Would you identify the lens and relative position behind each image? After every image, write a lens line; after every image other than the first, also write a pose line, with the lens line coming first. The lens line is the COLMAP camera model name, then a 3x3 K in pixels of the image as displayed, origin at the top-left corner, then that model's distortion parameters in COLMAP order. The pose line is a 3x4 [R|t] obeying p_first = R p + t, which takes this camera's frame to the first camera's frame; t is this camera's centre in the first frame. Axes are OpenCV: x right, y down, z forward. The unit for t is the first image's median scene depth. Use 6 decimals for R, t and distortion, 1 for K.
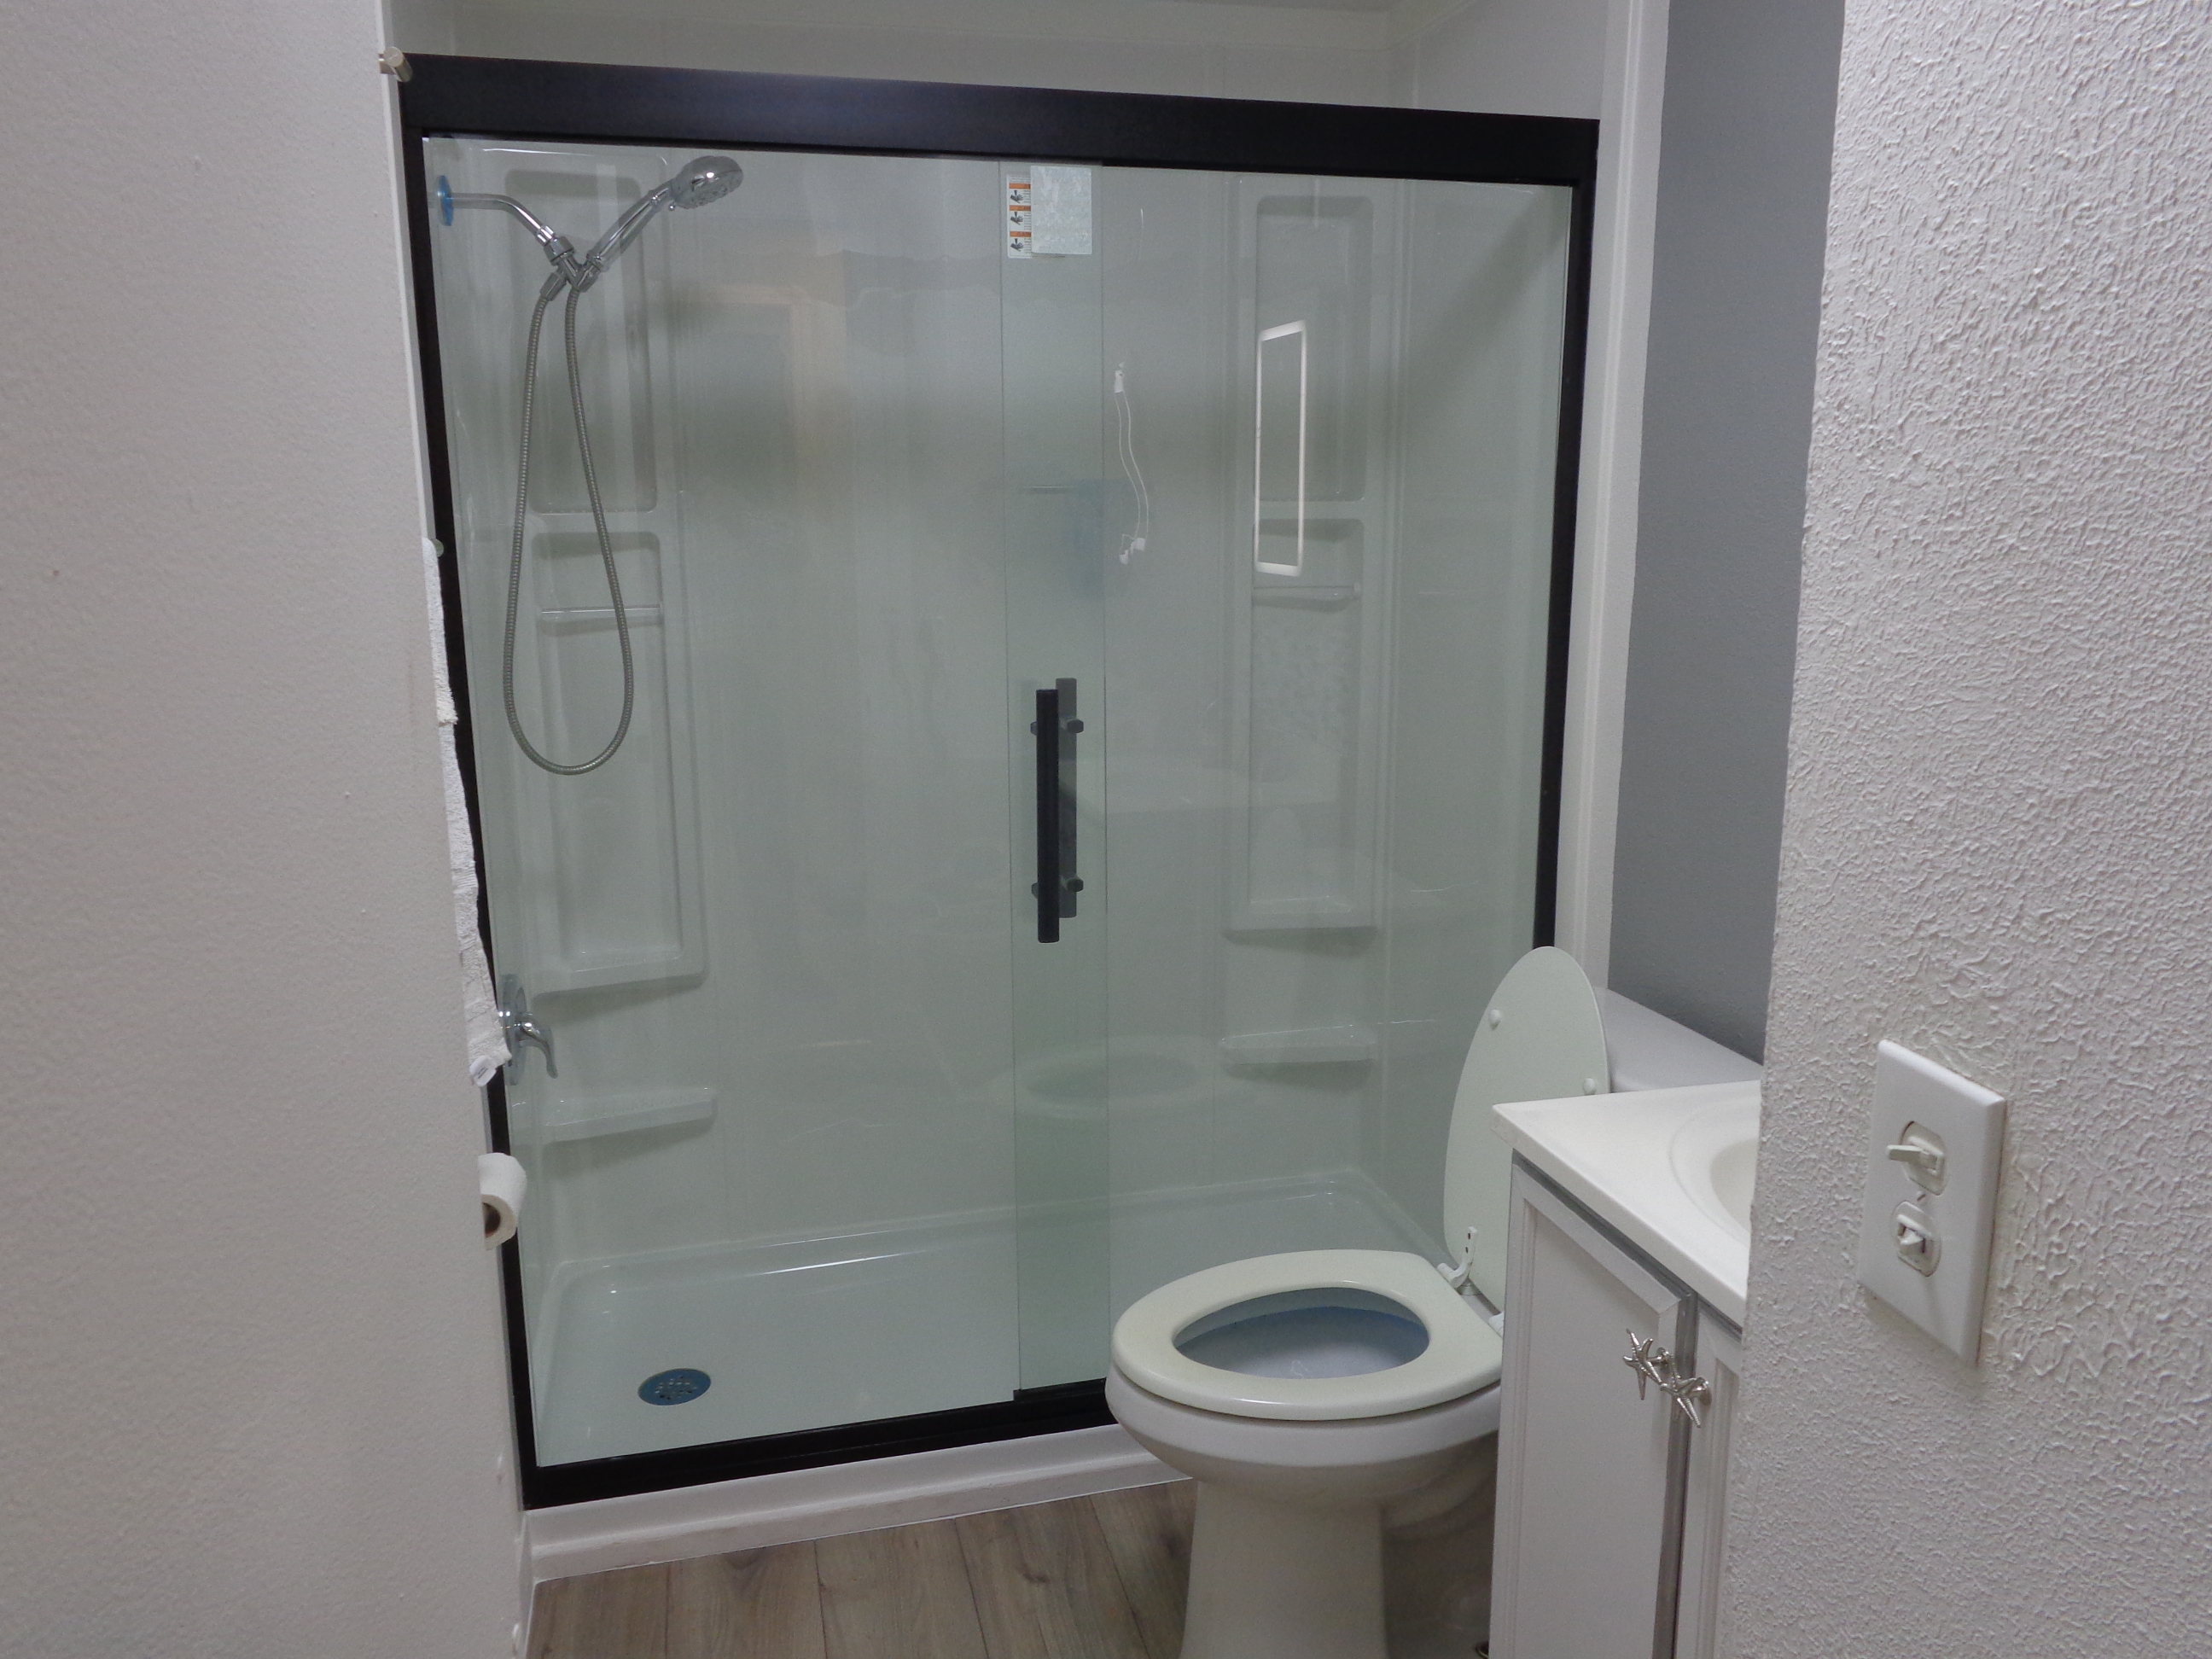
lens RADIAL K [[1669.7, 0, 1105.5], [0, 1669.7, 831.9], [0, 0, 1]] dist [0.000053, 0.009395]
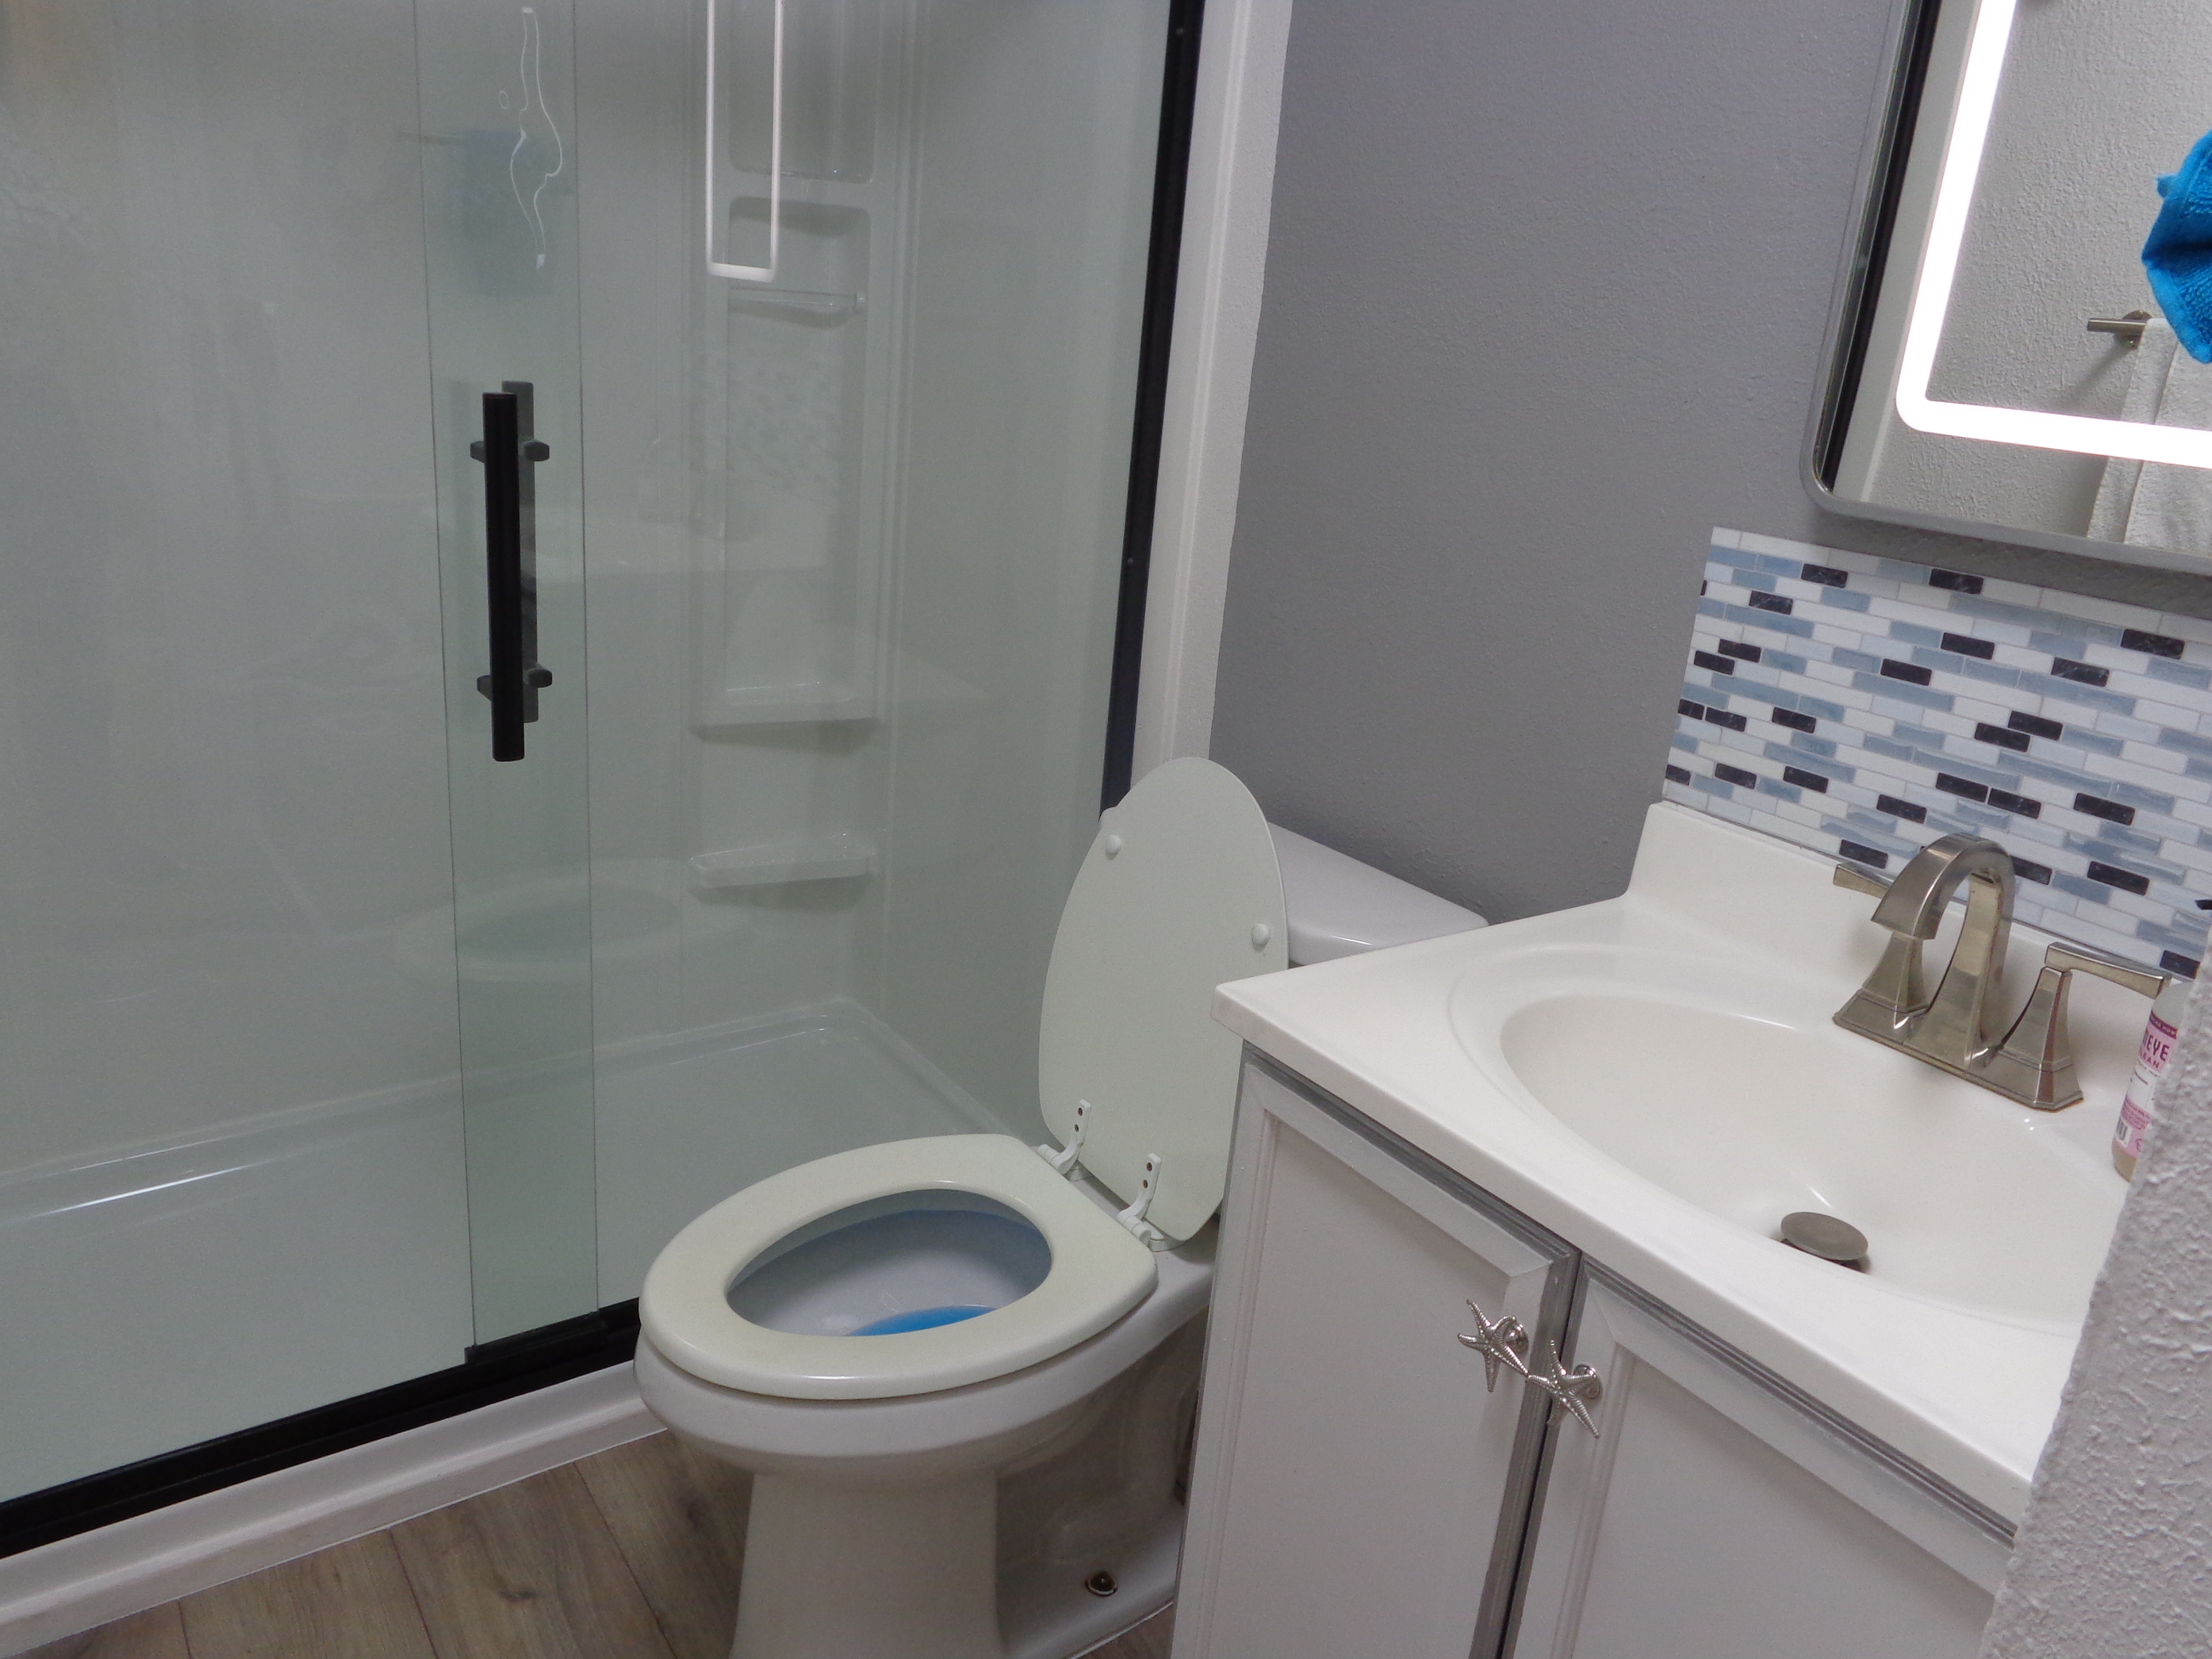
lens RADIAL K [[1669.7, 0, 1109.1], [0, 1669.7, 828.6], [0, 0, 1]] dist [0.000053, 0.009395]
pose [[0.925636, -0.038988, 0.376402, -0.064868], [-0.013758, 0.990553, 0.136436, -0.005354], [-0.378166, -0.131469, 0.916355, 0.247411]]
